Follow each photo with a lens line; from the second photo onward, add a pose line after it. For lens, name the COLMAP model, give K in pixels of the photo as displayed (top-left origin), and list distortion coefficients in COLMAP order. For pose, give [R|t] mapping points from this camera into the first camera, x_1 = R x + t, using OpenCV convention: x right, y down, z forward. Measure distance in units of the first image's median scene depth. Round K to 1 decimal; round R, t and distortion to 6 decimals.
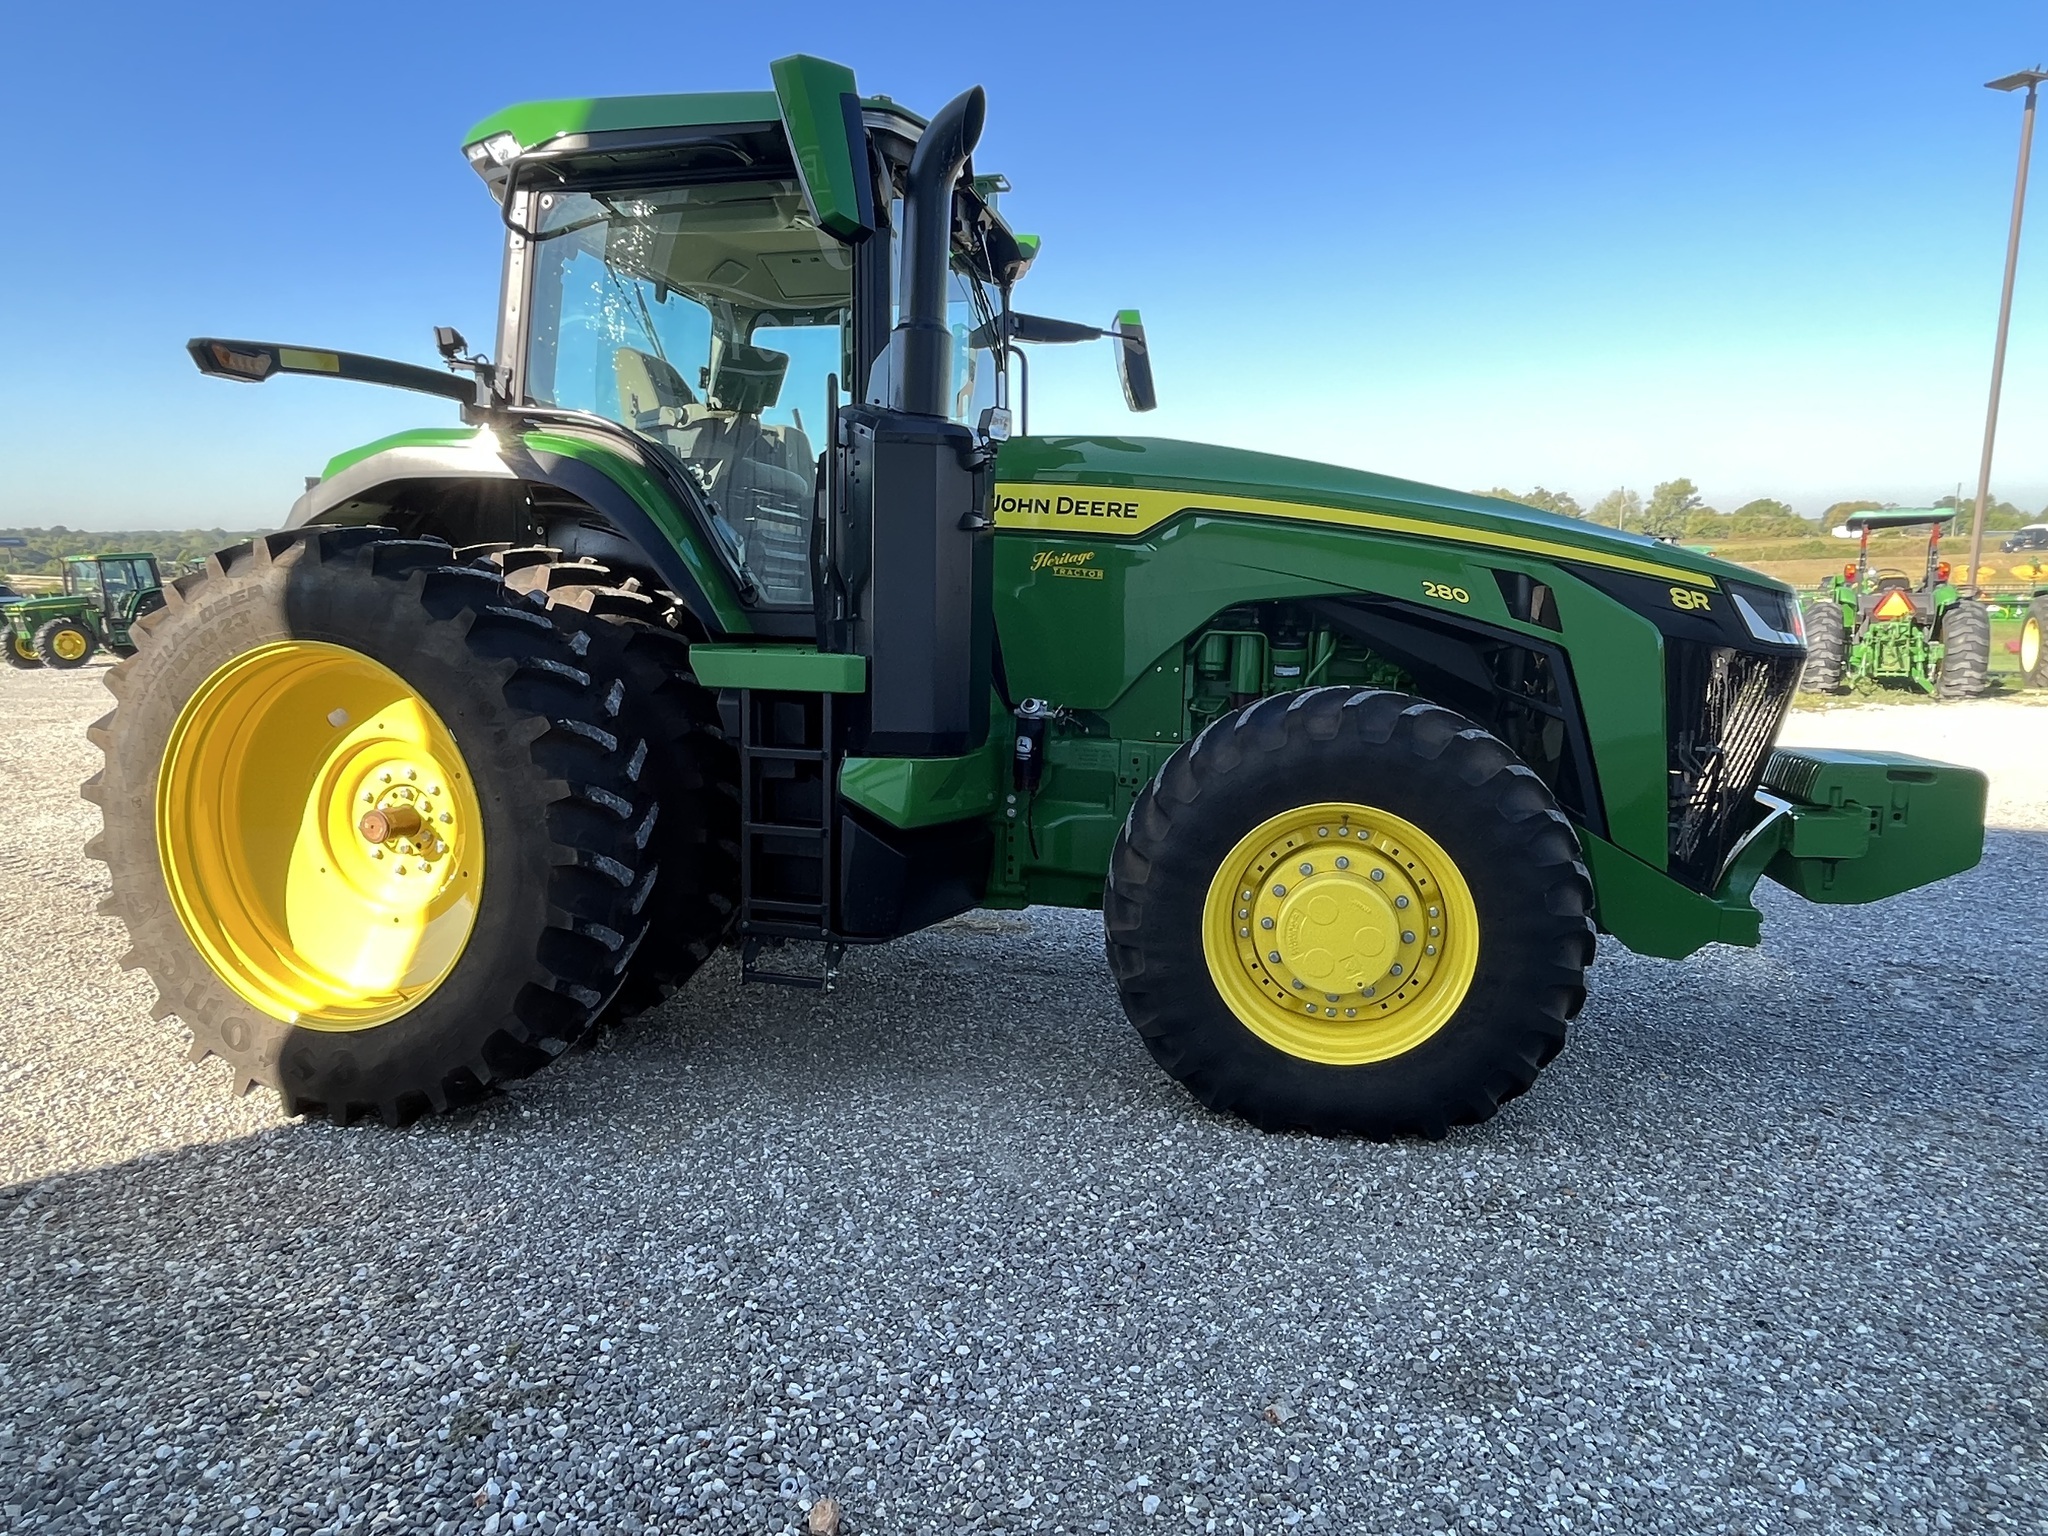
lens RADIAL K [[1224.6, 0, 1027.5], [0, 1224.6, 764.9], [0, 0, 1]] dist [-0.001870, -0.000603]
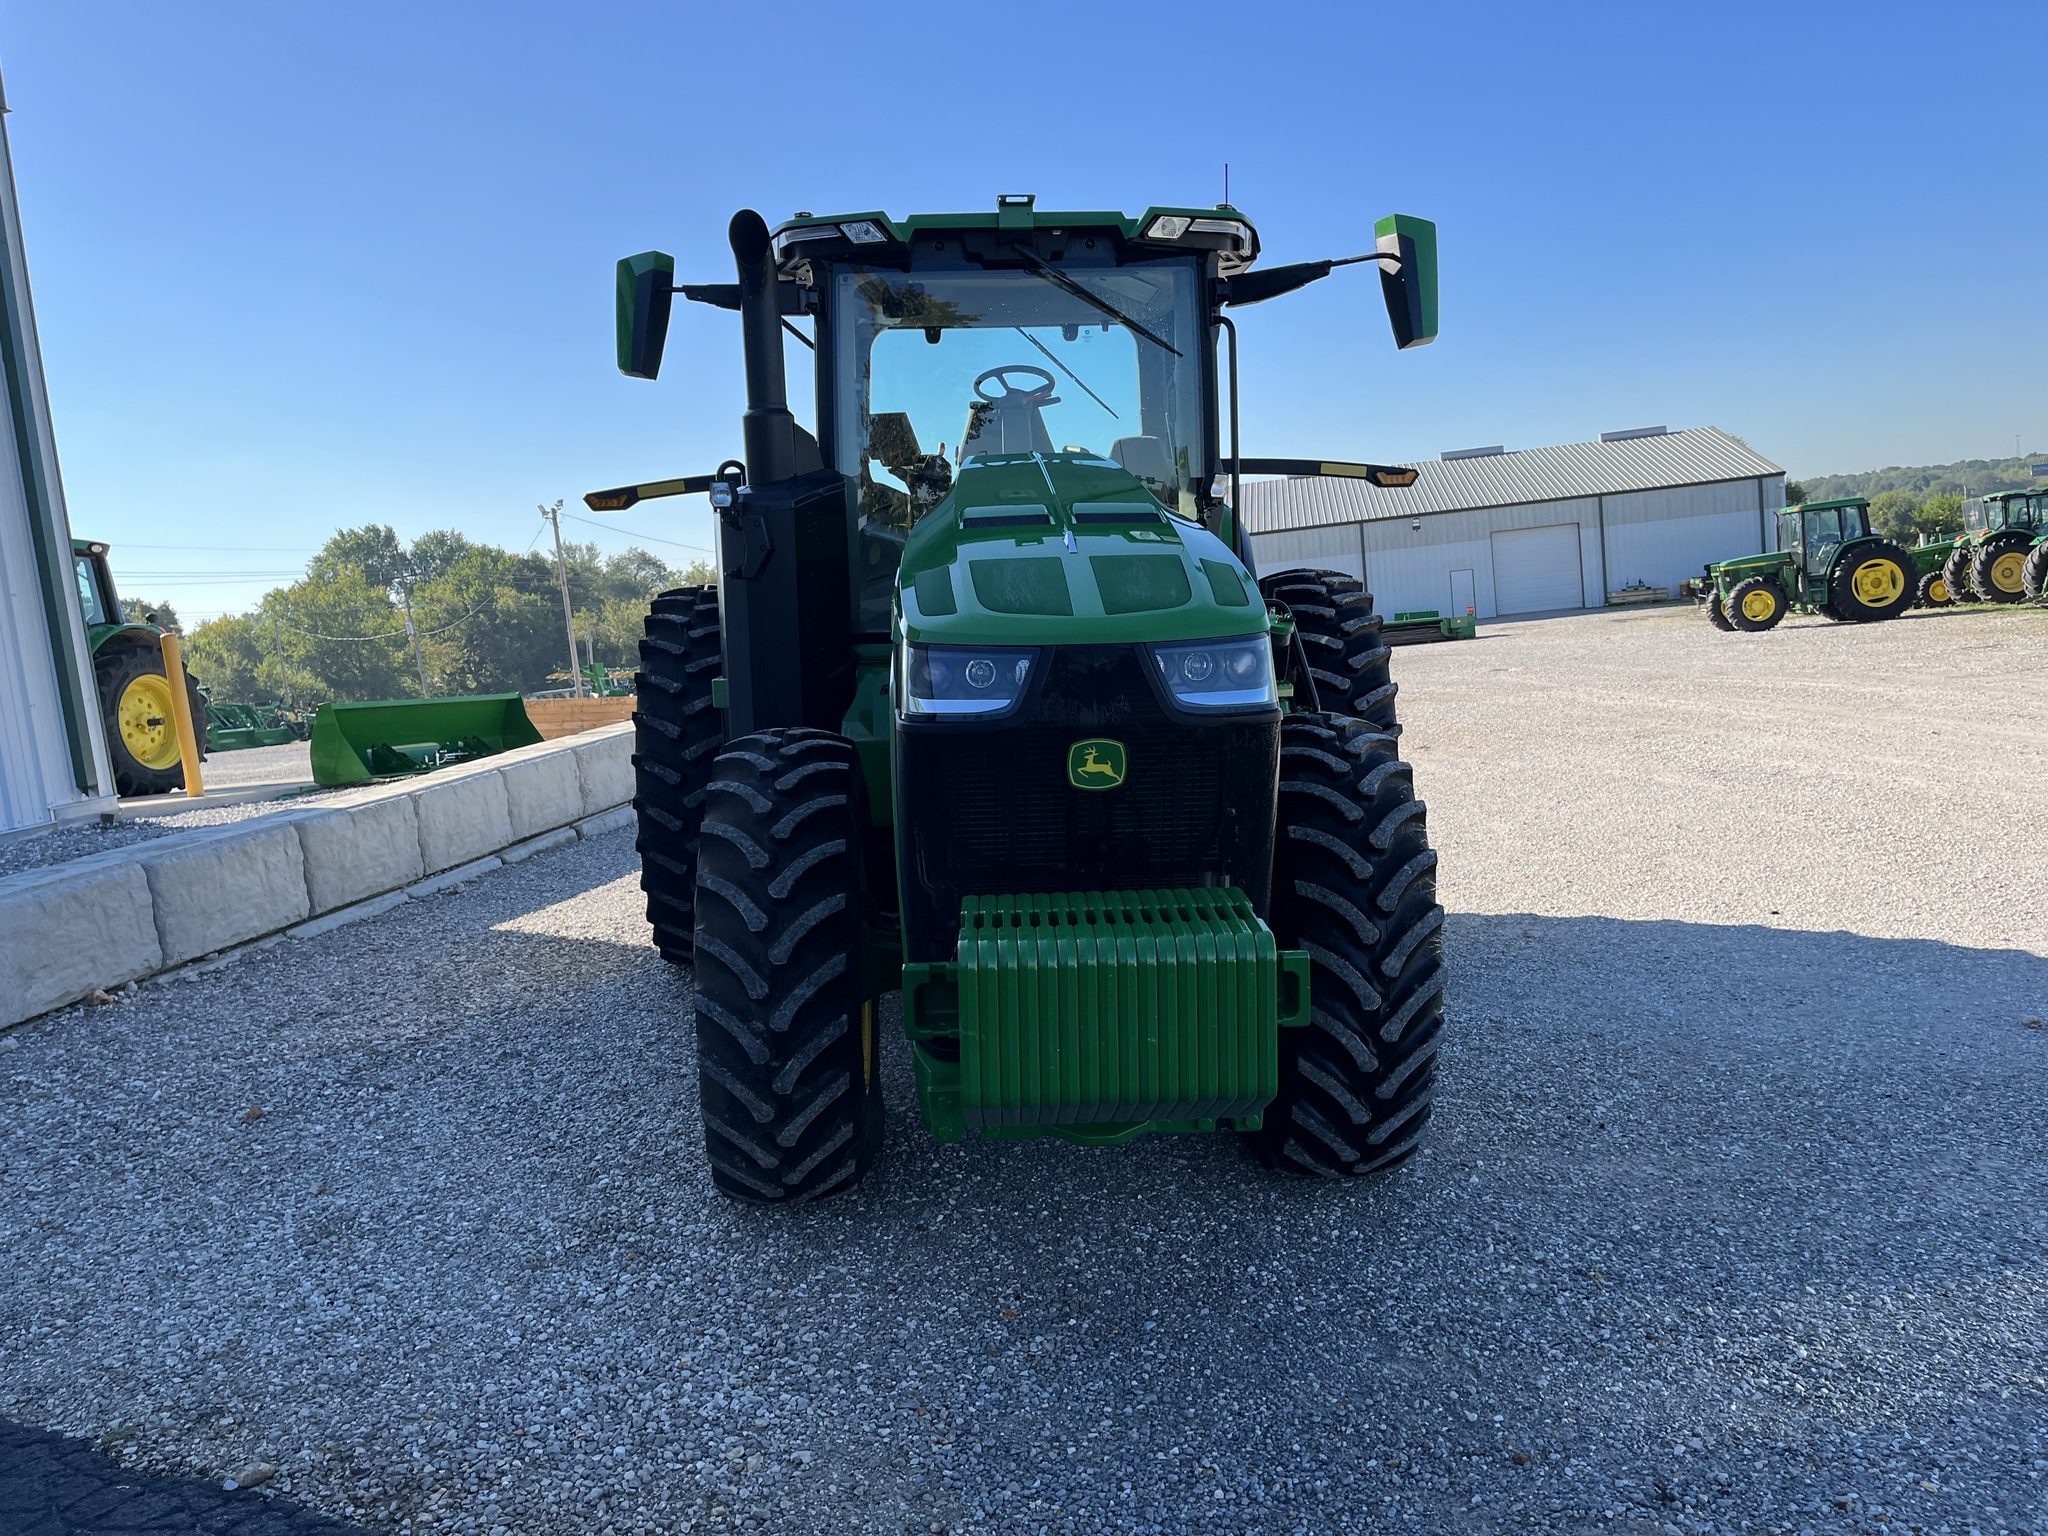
lens RADIAL K [[1553.4, 0, 1011.3], [0, 1553.4, 765.8], [0, 0, 1]] dist [0.053371, -0.059497]
pose [[0.288075, 0.090938, -0.953280, 1.461030], [-0.076098, 0.994506, 0.071875, -0.134068], [0.954579, 0.051837, 0.293413, 0.782058]]
